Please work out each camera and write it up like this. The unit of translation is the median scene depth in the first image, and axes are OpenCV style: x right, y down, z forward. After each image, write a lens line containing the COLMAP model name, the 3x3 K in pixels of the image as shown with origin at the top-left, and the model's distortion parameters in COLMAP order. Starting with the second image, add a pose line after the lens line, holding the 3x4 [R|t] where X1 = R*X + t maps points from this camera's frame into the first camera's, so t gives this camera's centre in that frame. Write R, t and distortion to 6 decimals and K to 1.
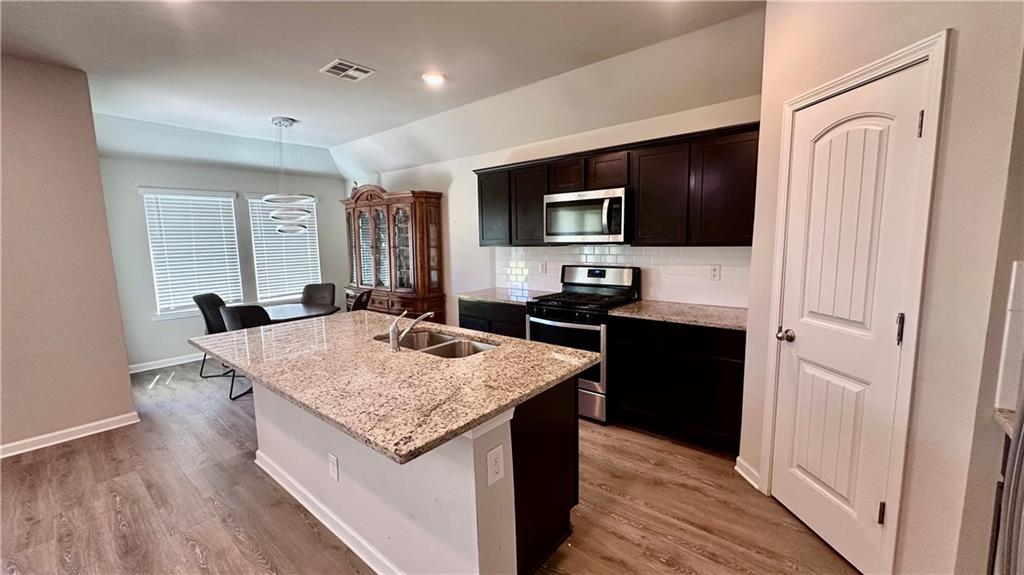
lens RADIAL K [[411.1, 0, 509.5], [0, 411.1, 289.2], [0, 0, 1]] dist [-0.001747, 0.000170]
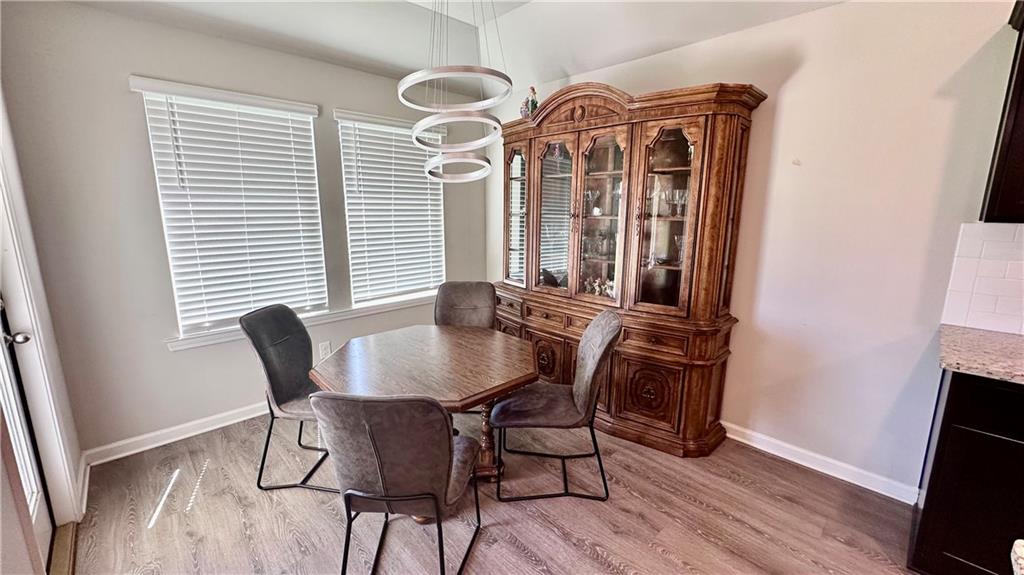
lens RADIAL K [[411.1, 0, 506.4], [0, 411.1, 286.9], [0, 0, 1]] dist [-0.001747, 0.000170]
pose [[0.994133, 0.041079, -0.100060, -0.435078], [-0.034169, 0.996974, 0.069826, -0.056916], [0.102626, -0.065997, 0.992528, 0.581908]]
